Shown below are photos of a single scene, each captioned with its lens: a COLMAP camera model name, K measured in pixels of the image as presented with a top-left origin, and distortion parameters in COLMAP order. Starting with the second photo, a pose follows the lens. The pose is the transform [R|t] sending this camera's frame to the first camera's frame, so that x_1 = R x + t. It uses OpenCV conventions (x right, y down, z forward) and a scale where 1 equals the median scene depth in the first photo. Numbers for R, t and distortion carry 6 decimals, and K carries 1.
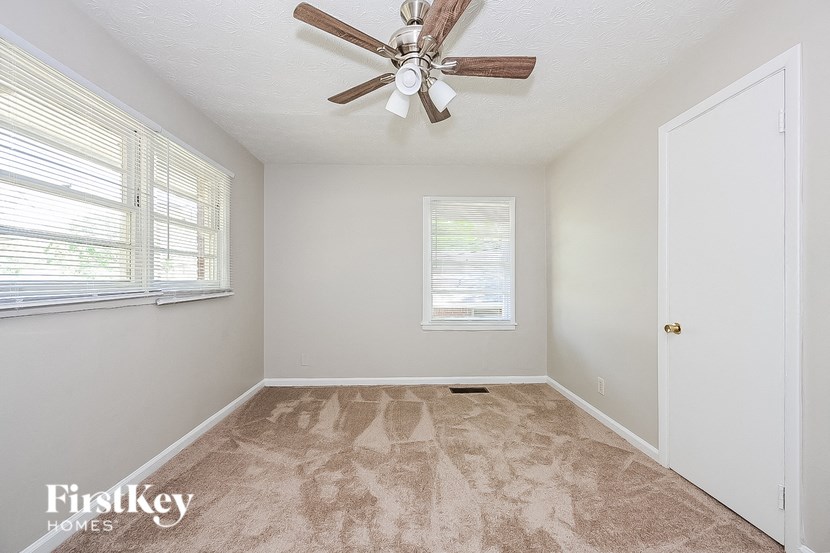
lens RADIAL K [[337.1, 0, 417.4], [0, 337.1, 282.4], [0, 0, 1]] dist [0.000375, 0.000075]
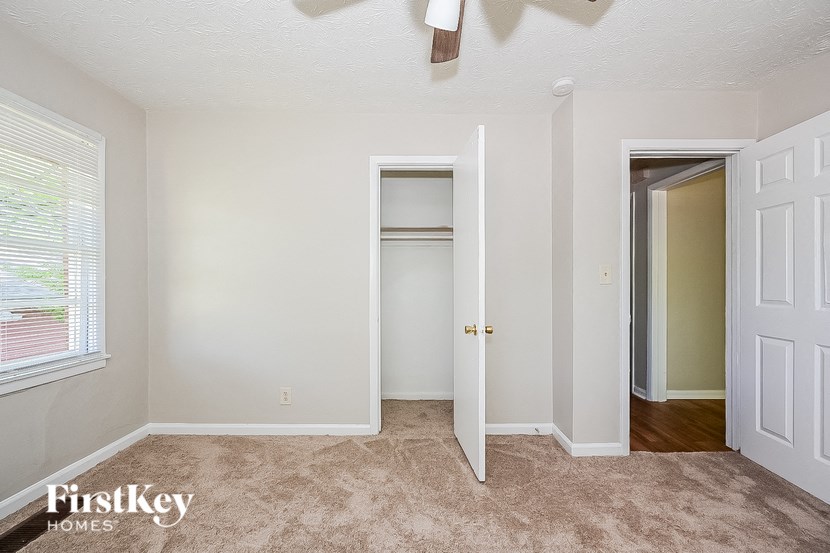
lens RADIAL K [[337.1, 0, 417.4], [0, 337.1, 282.4], [0, 0, 1]] dist [0.000375, 0.000075]
pose [[0.039424, 0.001126, 0.999222, -0.350418], [0.002155, 0.999997, -0.001212, -0.002803], [-0.999220, 0.002201, 0.039422, 0.577734]]
